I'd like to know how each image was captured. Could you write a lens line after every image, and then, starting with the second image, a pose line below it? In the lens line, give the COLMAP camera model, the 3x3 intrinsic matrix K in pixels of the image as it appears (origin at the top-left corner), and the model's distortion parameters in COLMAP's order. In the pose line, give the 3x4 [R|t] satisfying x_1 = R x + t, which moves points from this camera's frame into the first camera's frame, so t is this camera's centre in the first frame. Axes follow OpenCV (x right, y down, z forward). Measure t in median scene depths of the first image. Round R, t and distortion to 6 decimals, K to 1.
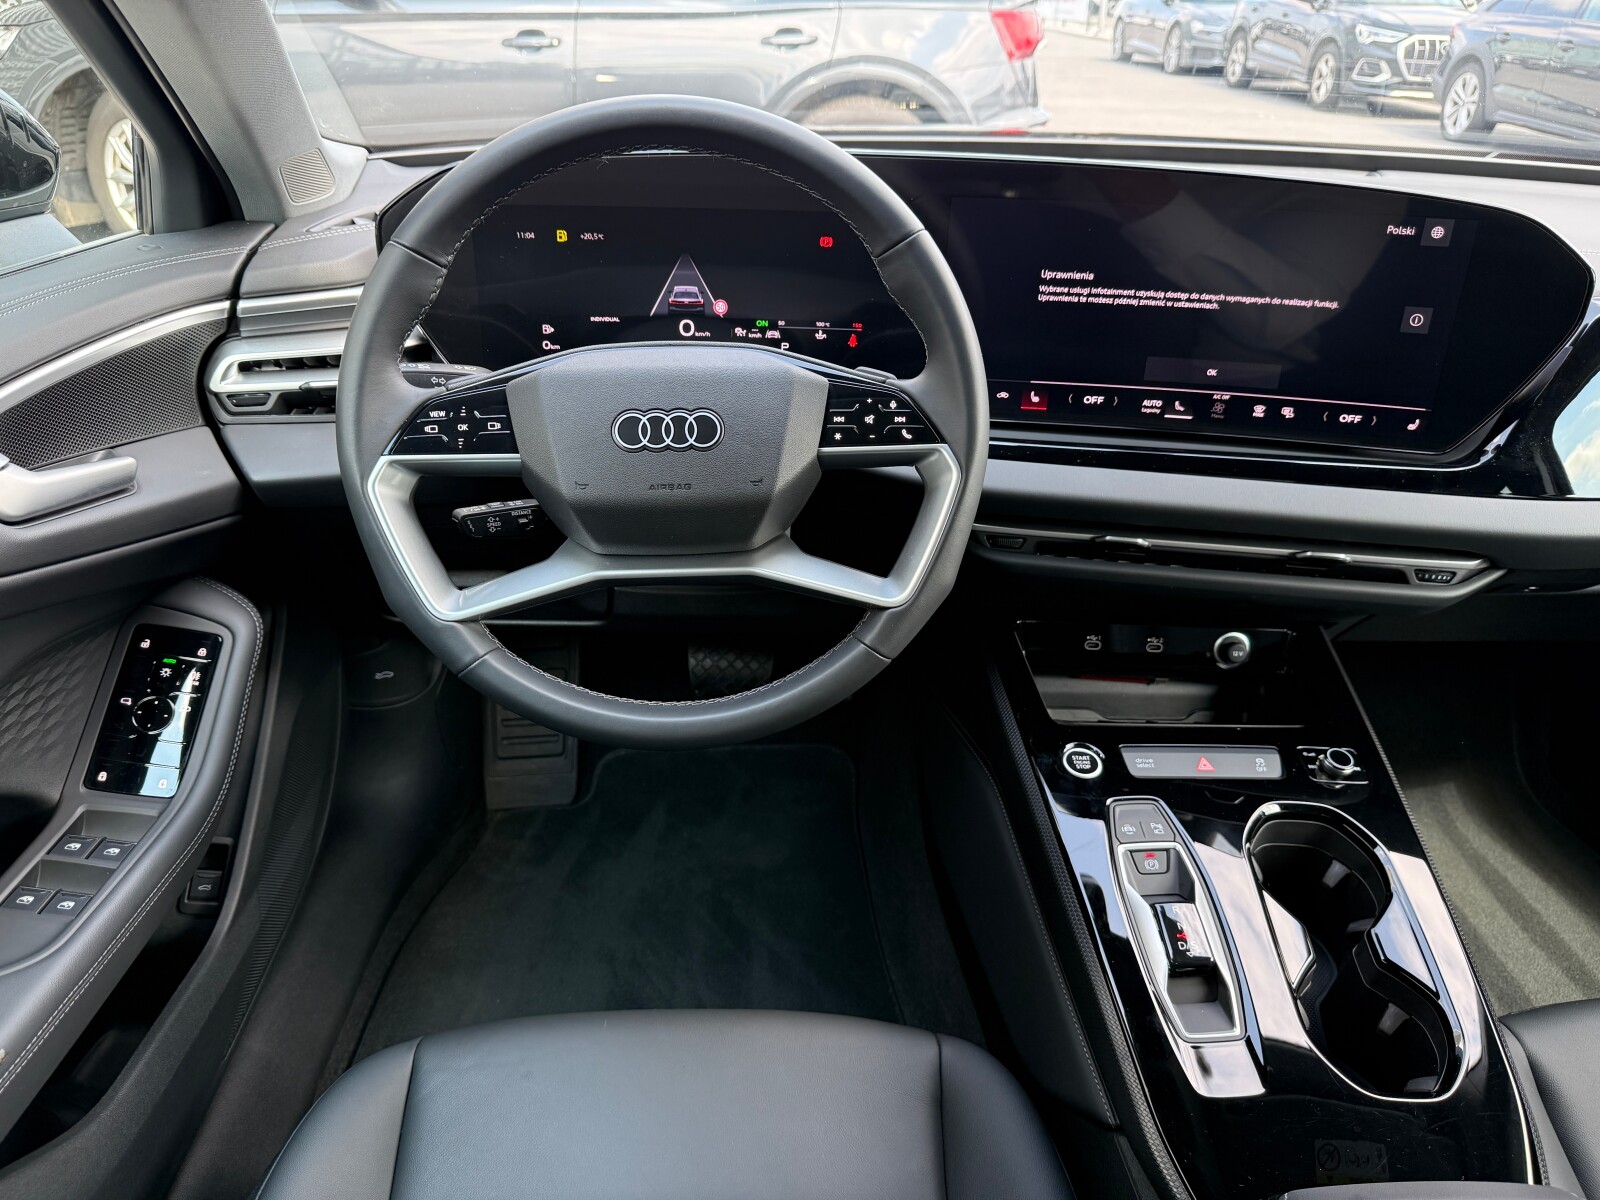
lens RADIAL K [[1116.2, 0, 791.5], [0, 1116.2, 603.9], [0, 0, 1]] dist [0.139796, -0.290574]
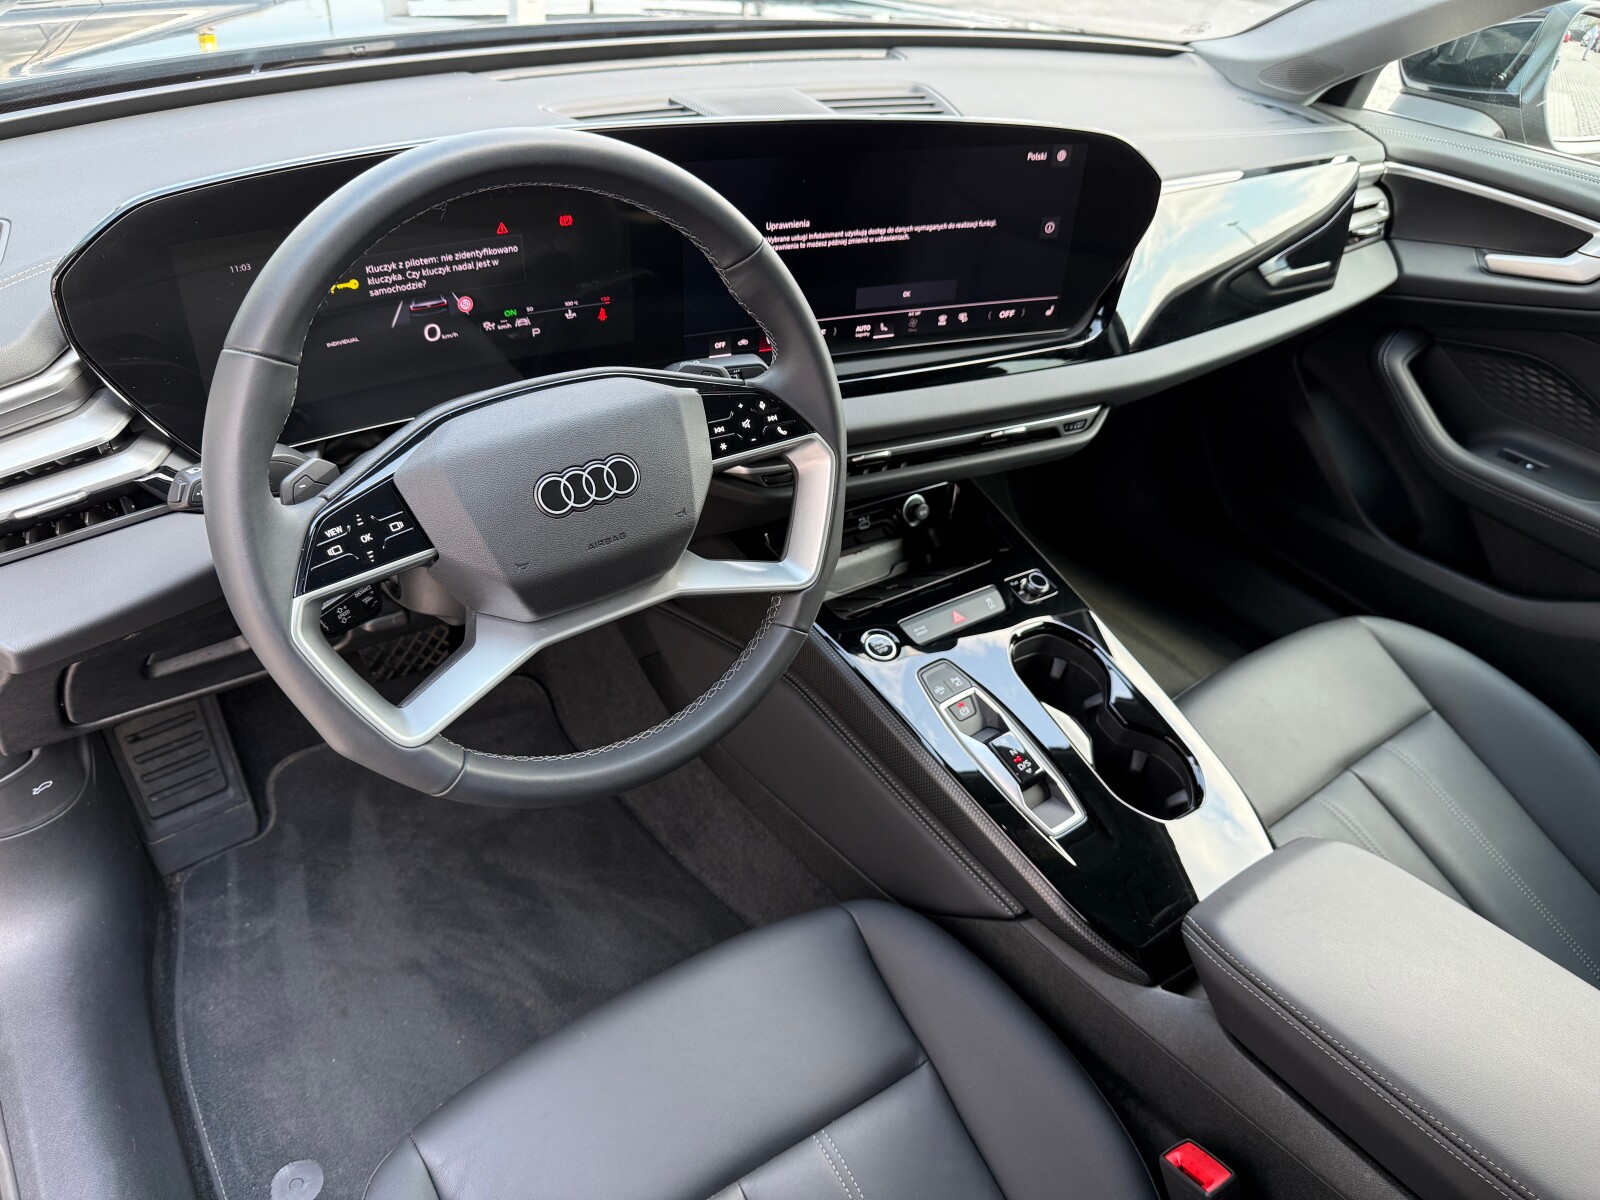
lens RADIAL K [[1112.9, 0, 794.2], [0, 1112.9, 606.4], [0, 0, 1]] dist [0.148416, -0.294209]
pose [[0.828072, -0.300659, 0.473182, -0.366053], [0.209589, 0.948853, 0.236117, -0.199410], [-0.519970, -0.096348, 0.848733, 0.057506]]
